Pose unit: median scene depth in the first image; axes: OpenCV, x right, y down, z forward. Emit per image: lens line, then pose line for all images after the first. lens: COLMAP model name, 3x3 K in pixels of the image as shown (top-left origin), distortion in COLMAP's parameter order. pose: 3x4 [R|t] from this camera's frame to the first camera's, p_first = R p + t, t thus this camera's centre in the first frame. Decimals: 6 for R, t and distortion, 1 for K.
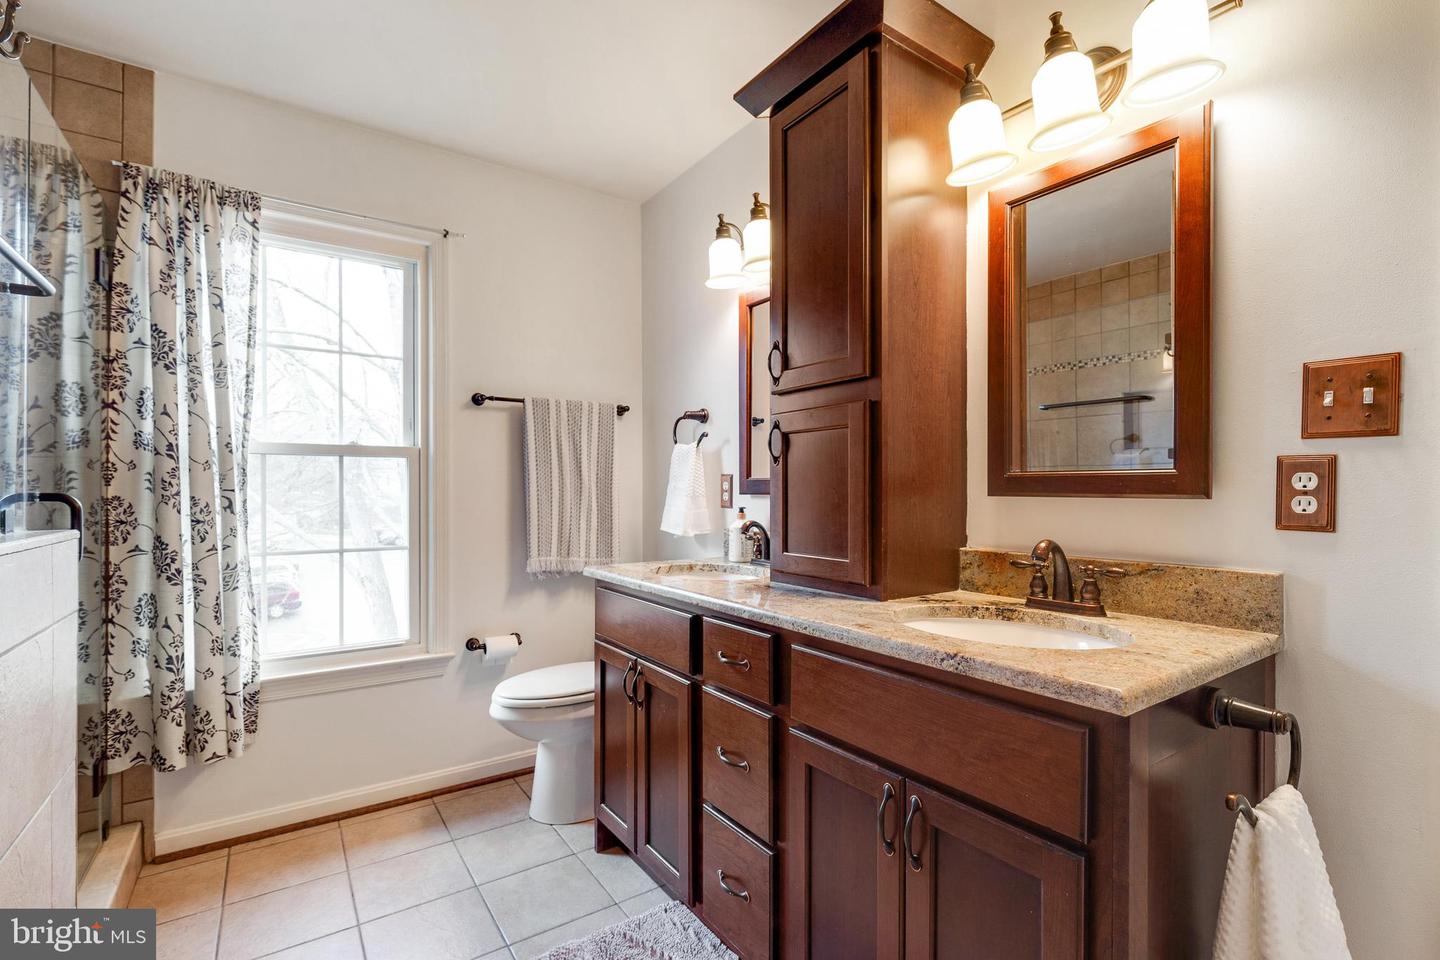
lens RADIAL K [[656.8, 0, 719.7], [0, 656.8, 488.1], [0, 0, 1]] dist [0.005084, 0.000029]
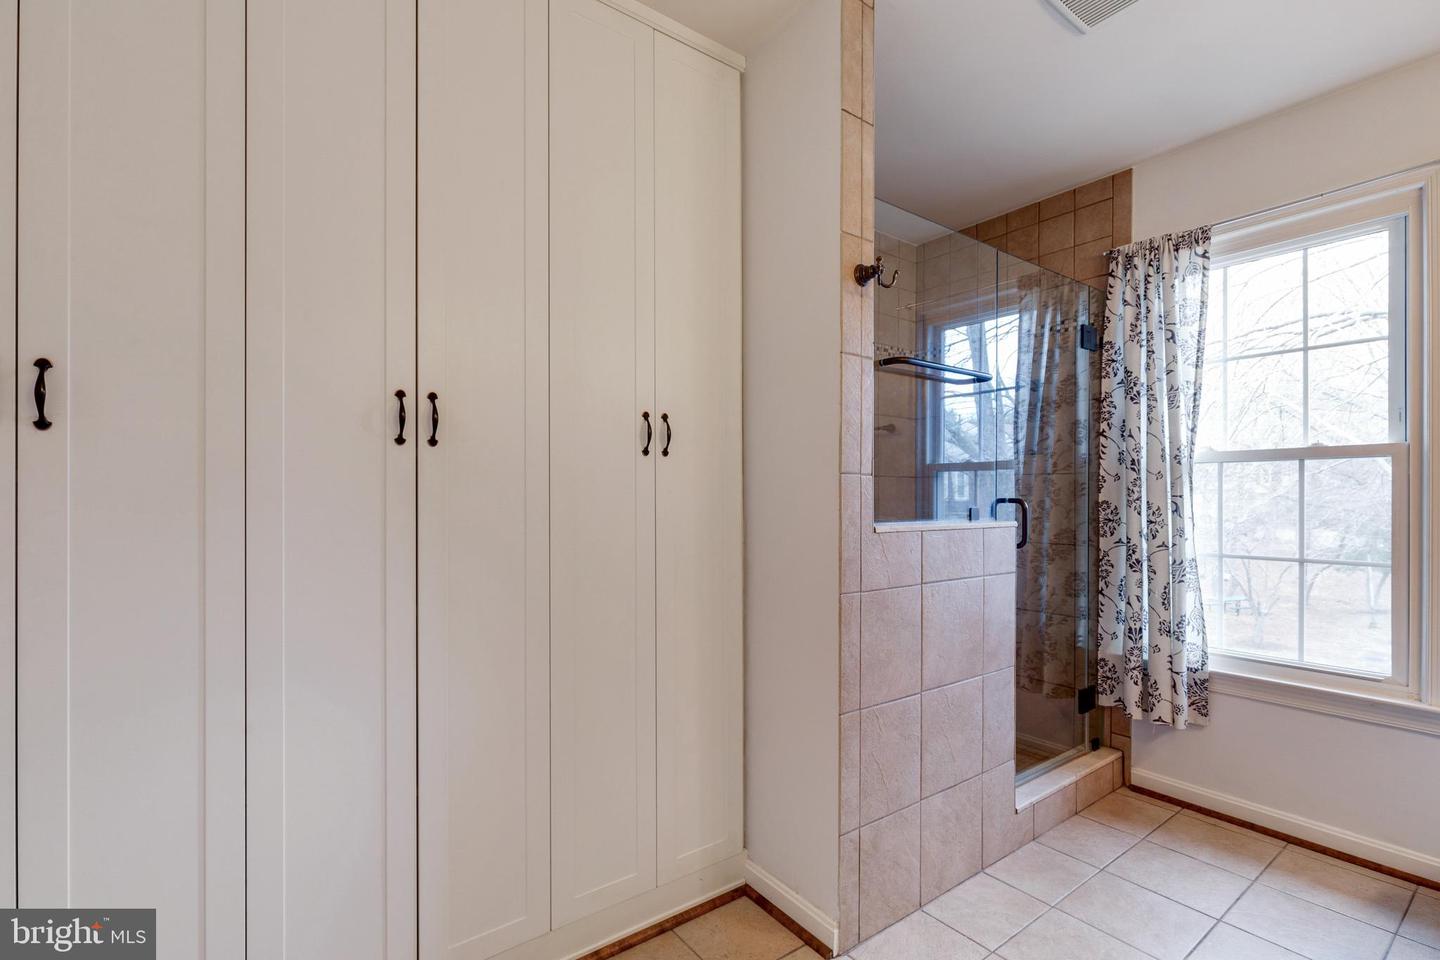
lens RADIAL K [[656.8, 0, 719.7], [0, 656.8, 488.1], [0, 0, 1]] dist [0.005084, 0.000029]
pose [[0.043366, -0.013566, -0.998967, 0.383560], [0.002721, 0.999906, -0.013461, 0.002531], [0.999056, -0.002134, 0.043399, 0.151512]]
